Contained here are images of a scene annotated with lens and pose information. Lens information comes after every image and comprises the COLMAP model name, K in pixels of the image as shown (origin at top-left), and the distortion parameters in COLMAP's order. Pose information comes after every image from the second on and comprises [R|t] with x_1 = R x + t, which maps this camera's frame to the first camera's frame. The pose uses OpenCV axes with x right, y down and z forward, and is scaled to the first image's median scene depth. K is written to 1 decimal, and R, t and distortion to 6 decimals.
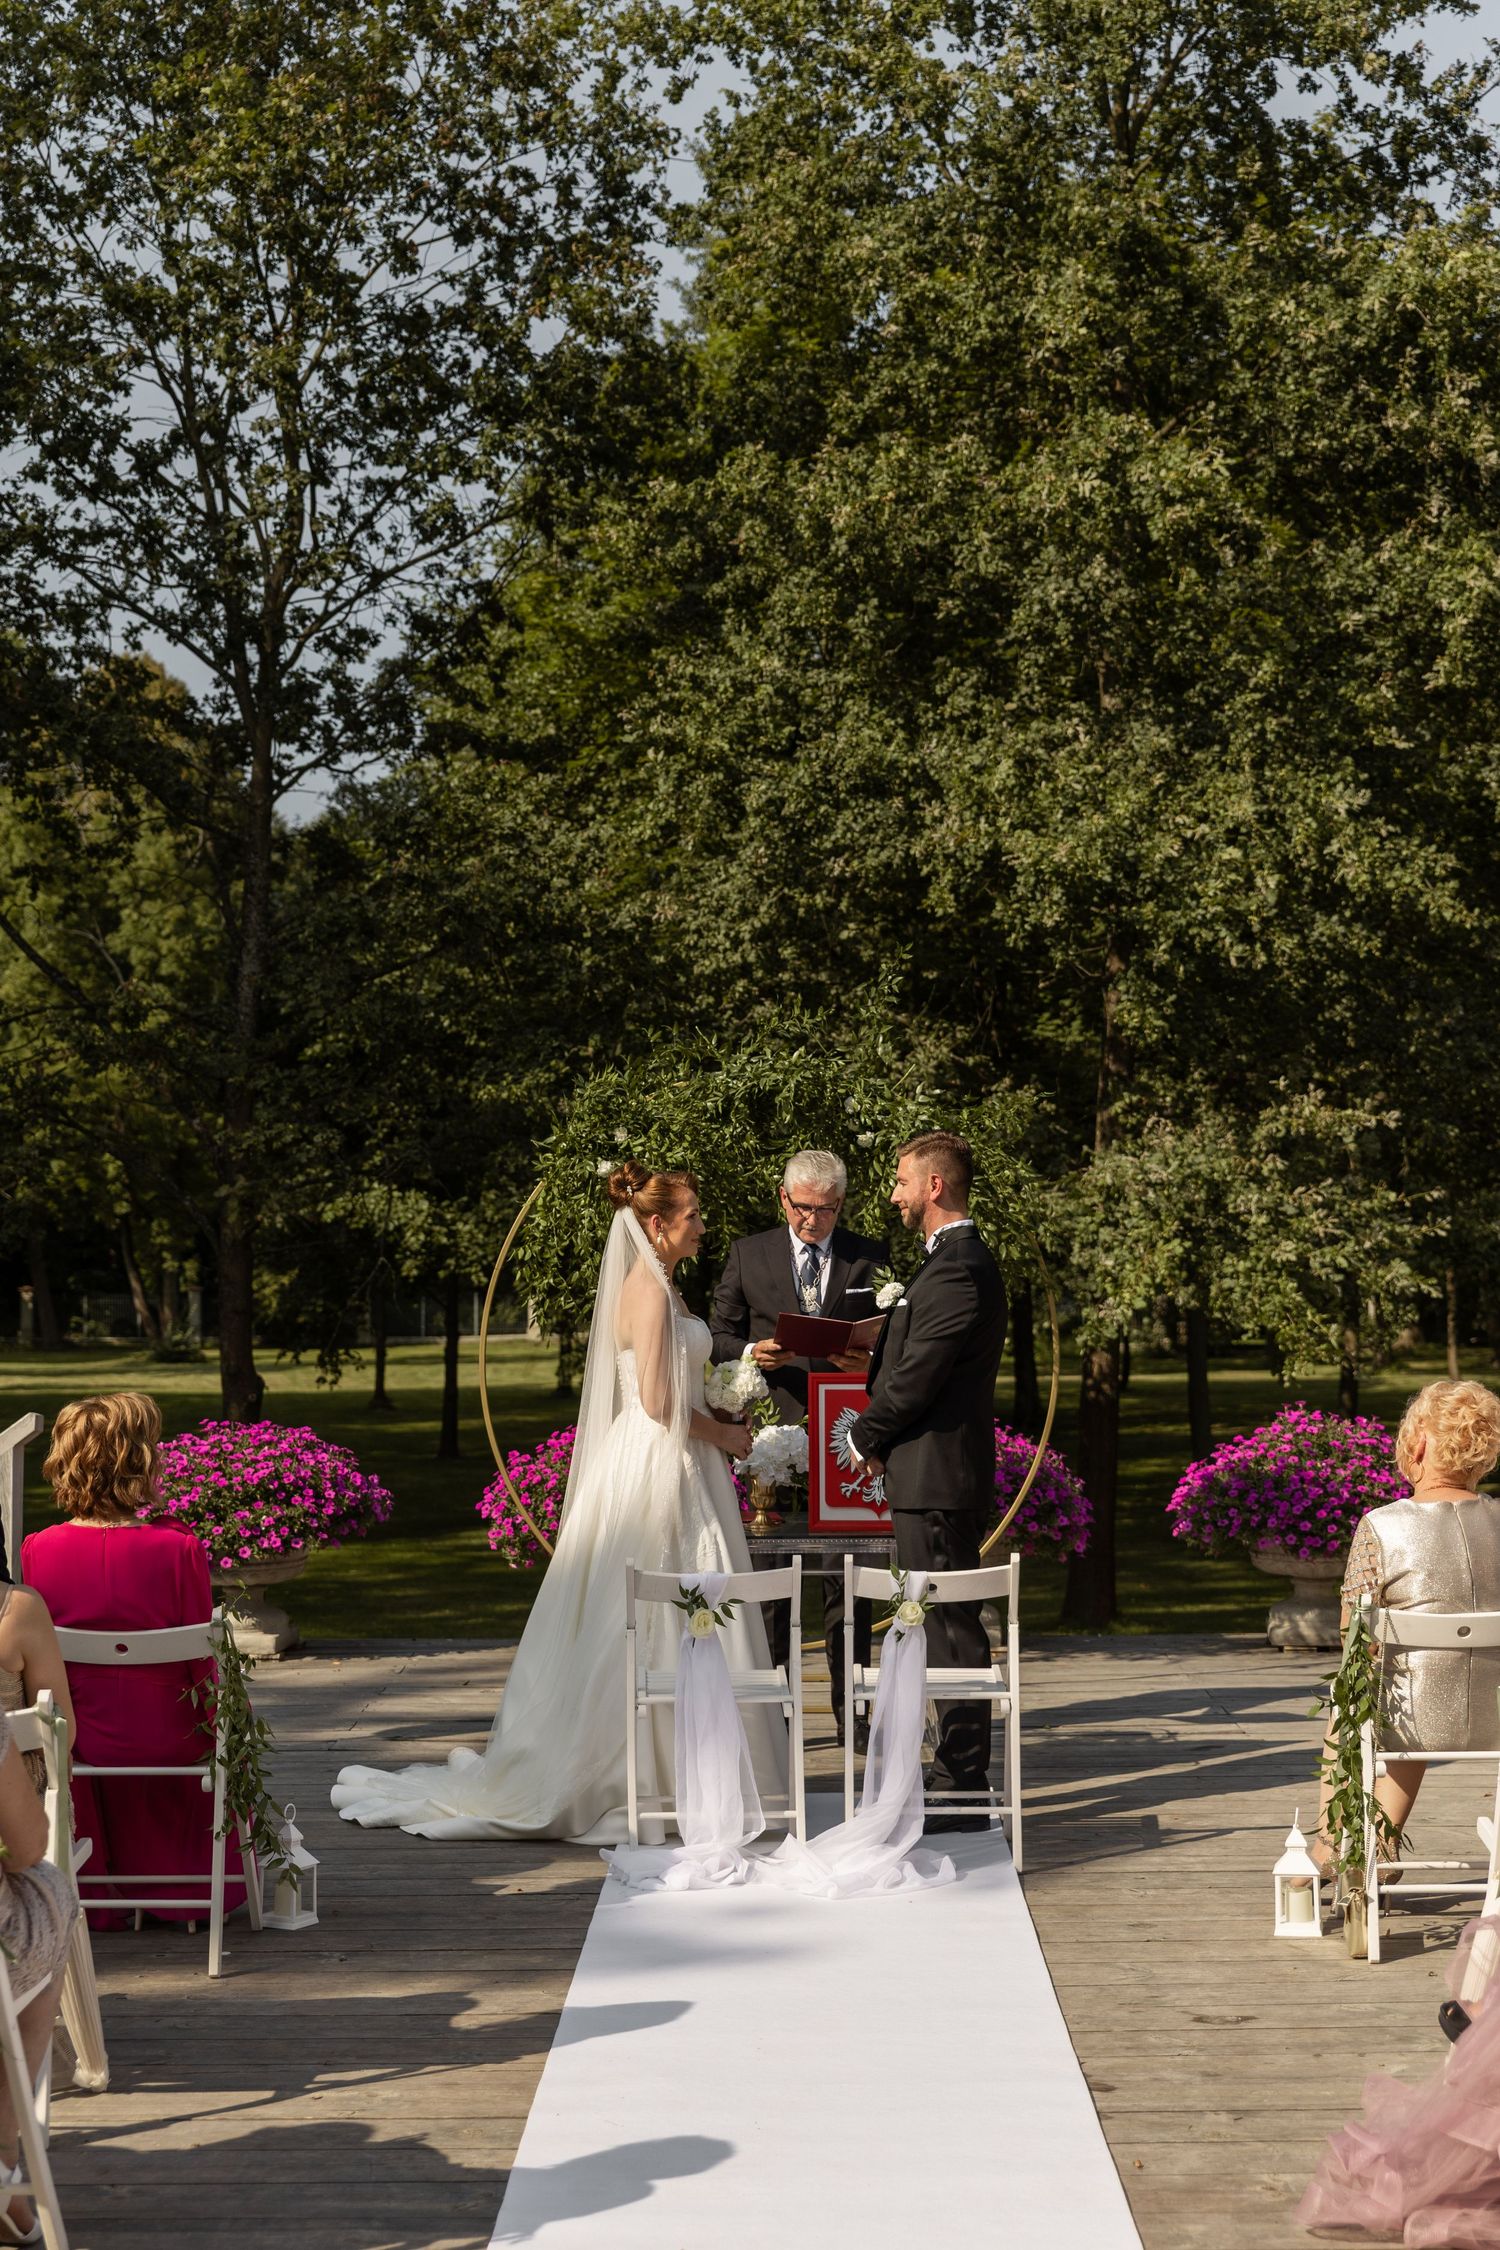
lens RADIAL K [[3312.9, 0, 800.7], [0, 3312.9, 1093.6], [0, 0, 1]] dist [0.085002, 0.000000]
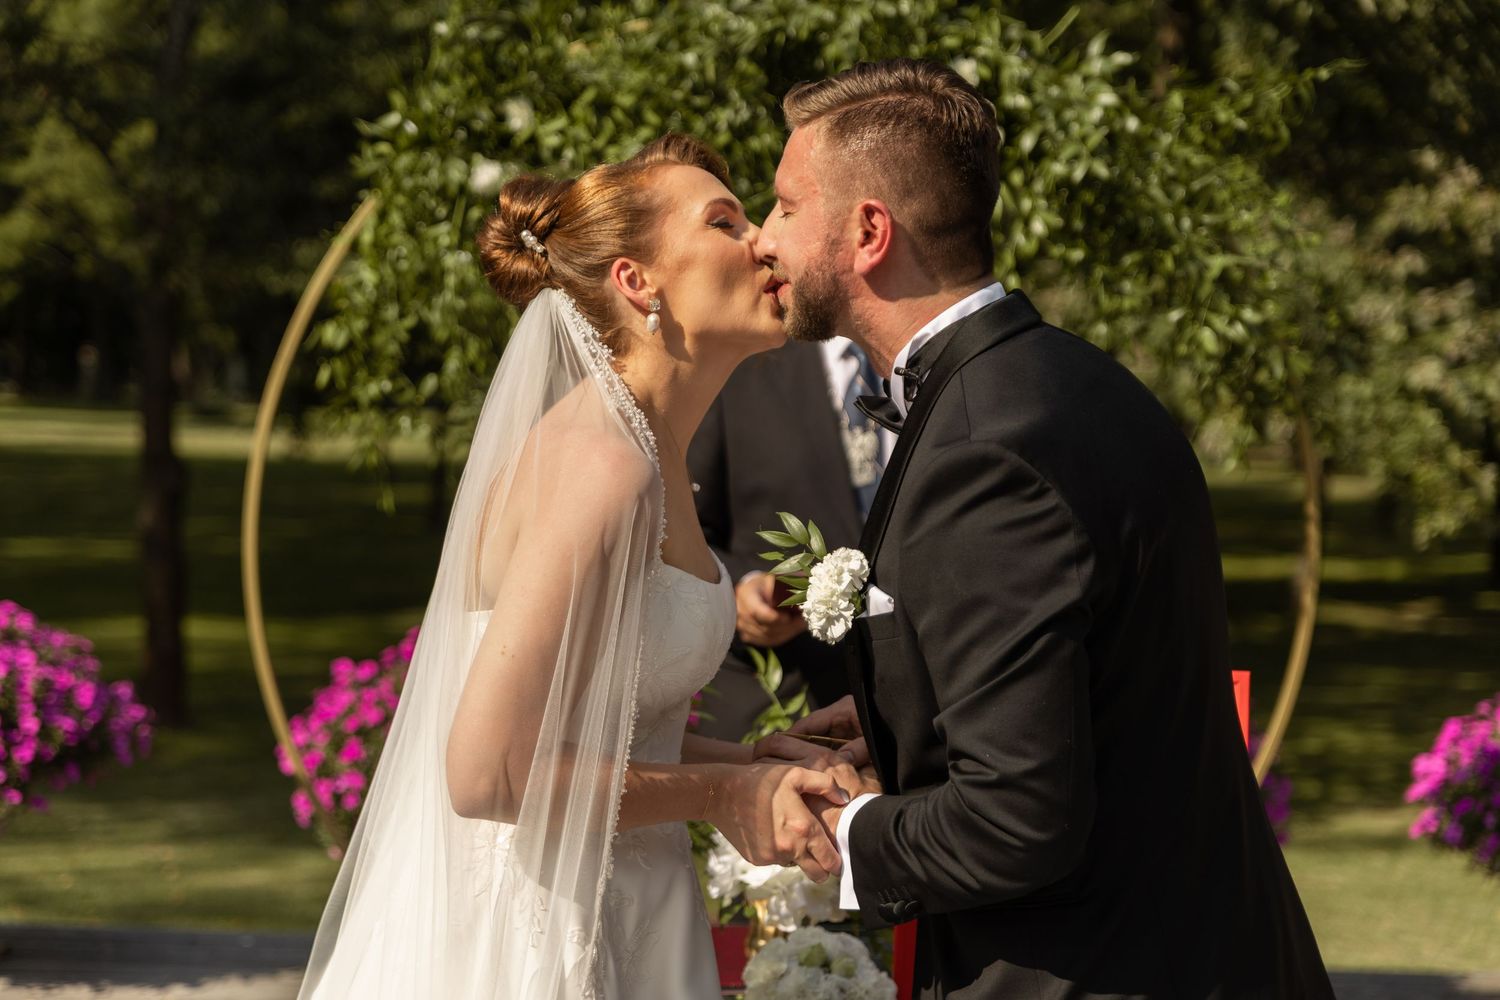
lens RADIAL K [[2870.2, 0, 747.0], [0, 2870.2, 578.0], [0, 0, 1]] dist [-0.073479, 0.000000]
pose [[0.999038, 0.043484, -0.005696, -0.007343], [-0.042391, 0.990783, 0.128653, 0.014791], [0.011238, -0.128288, 0.991673, 0.316368]]
